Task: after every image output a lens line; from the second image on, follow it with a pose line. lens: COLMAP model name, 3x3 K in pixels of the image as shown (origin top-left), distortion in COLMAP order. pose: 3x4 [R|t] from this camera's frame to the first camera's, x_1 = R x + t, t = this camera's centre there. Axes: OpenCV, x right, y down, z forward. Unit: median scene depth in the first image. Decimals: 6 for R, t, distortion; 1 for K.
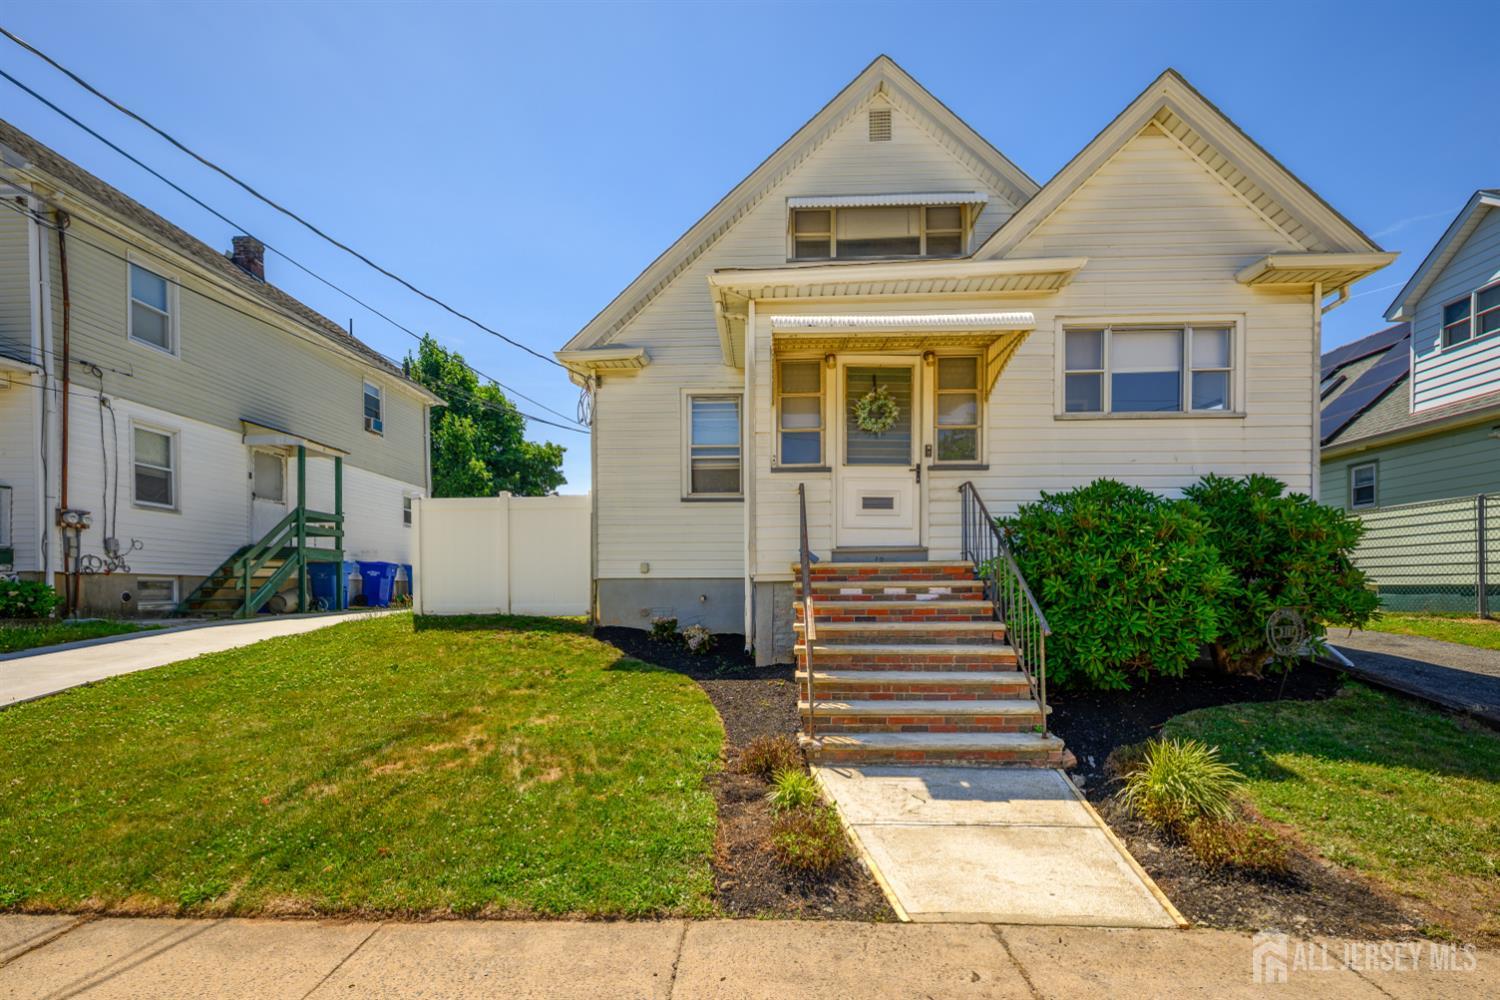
lens RADIAL K [[652.3, 0, 748.9], [0, 652.3, 591.2], [0, 0, 1]] dist [0.000902, -0.000116]
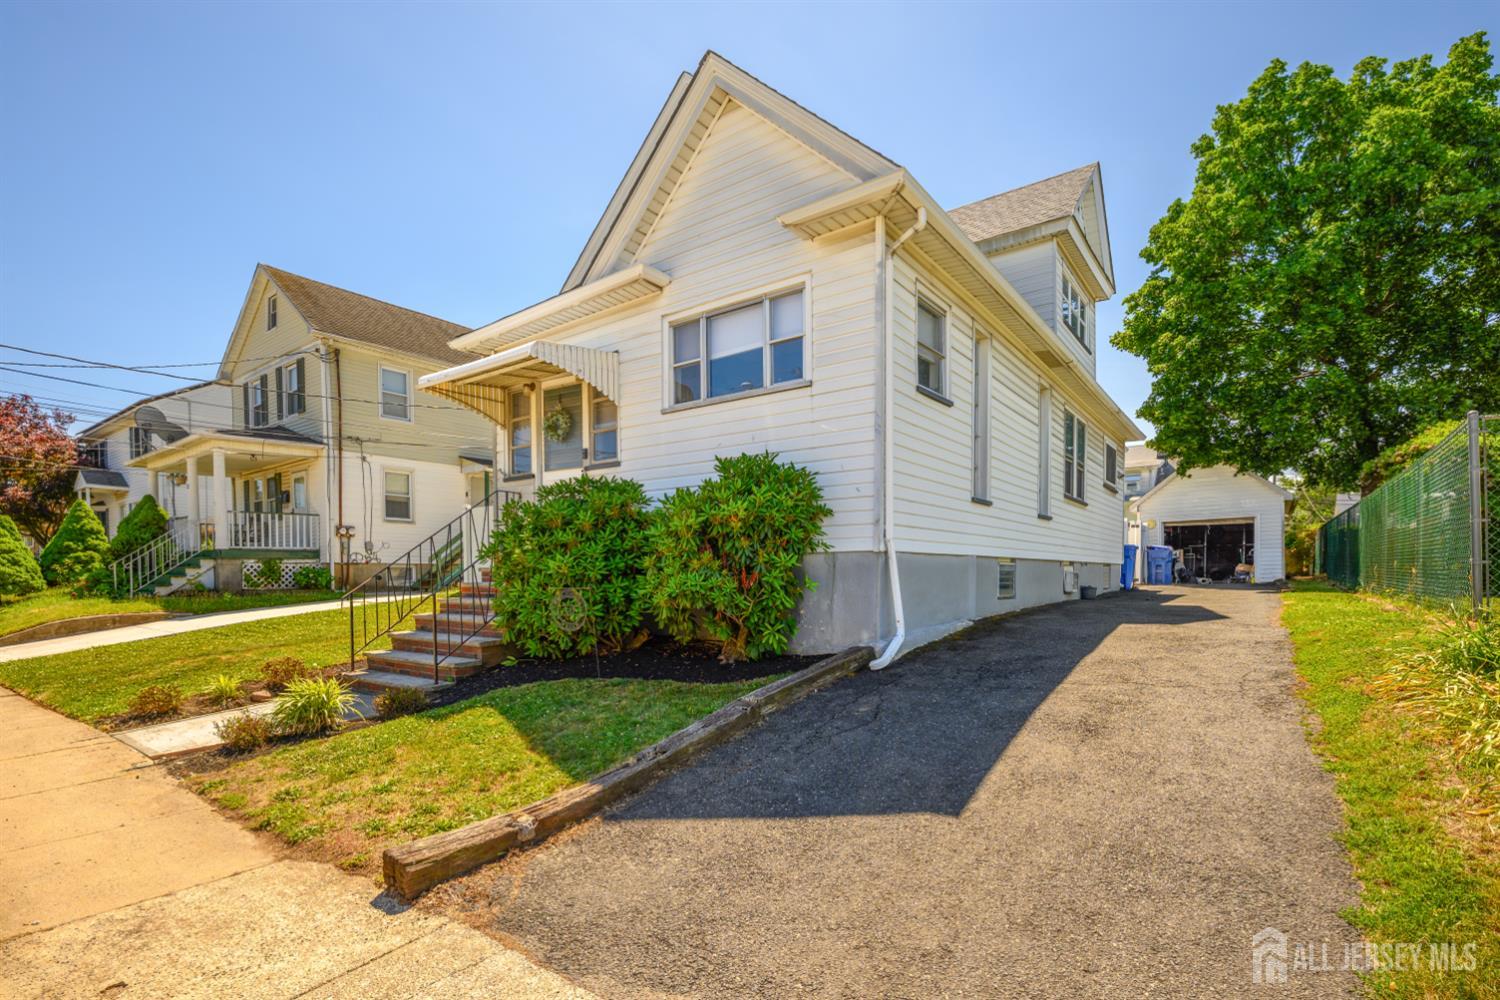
lens RADIAL K [[693.0, 0, 751.5], [0, 693.0, 592.5], [0, 0, 1]] dist [0.000505, 0.000013]
pose [[0.830339, 0.014139, -0.557079, 0.861580], [0.001402, 0.999622, 0.027461, -0.000085], [0.557257, -0.023583, 0.830005, 0.091433]]
